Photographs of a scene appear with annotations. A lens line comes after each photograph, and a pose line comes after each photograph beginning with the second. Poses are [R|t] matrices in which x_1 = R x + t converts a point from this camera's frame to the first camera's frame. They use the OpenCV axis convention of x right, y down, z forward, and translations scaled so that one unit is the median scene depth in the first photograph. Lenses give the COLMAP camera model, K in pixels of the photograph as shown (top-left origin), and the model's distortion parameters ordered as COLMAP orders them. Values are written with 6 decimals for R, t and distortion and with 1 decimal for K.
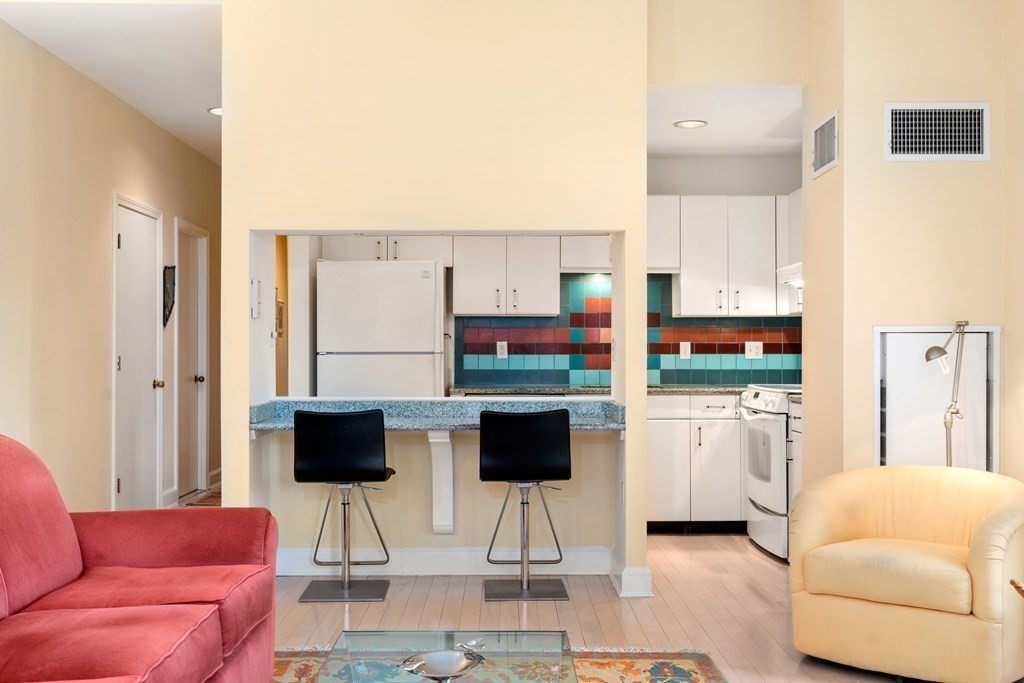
lens RADIAL K [[1008.2, 0, 510.8], [0, 1008.2, 345.3], [0, 0, 1]] dist [0.020866, 0.000000]
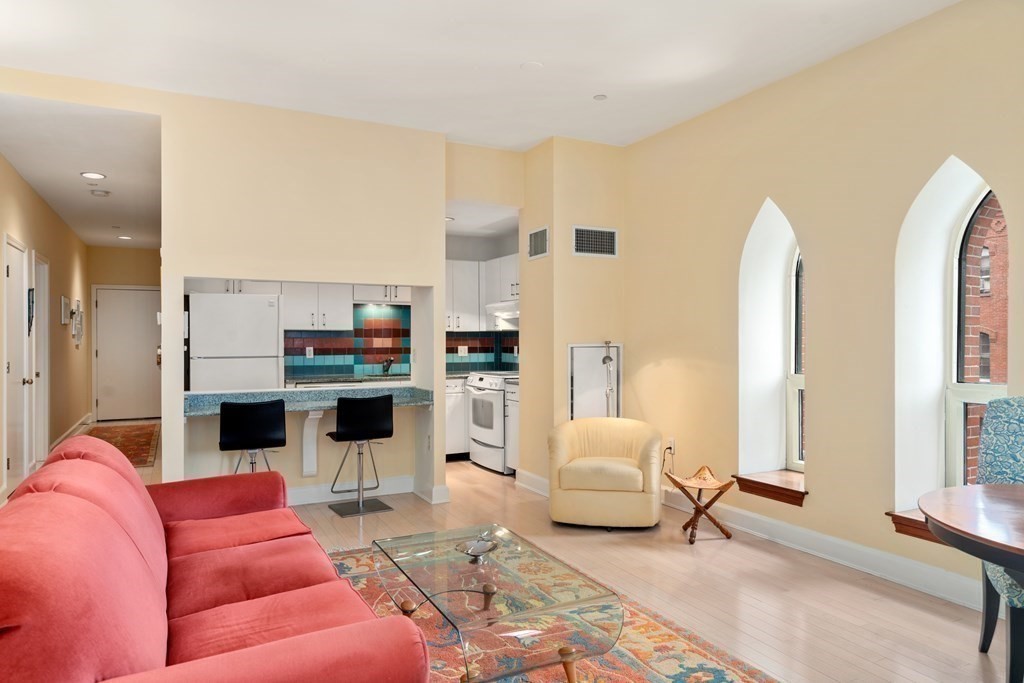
lens RADIAL K [[668.7, 0, 510.7], [0, 668.7, 334.7], [0, 0, 1]] dist [0.006250, 0.000194]
pose [[0.891972, 0.000900, 0.452089, -0.247433], [-0.002315, 0.999994, 0.002577, -0.032367], [-0.452084, -0.003346, 0.891969, -0.046570]]
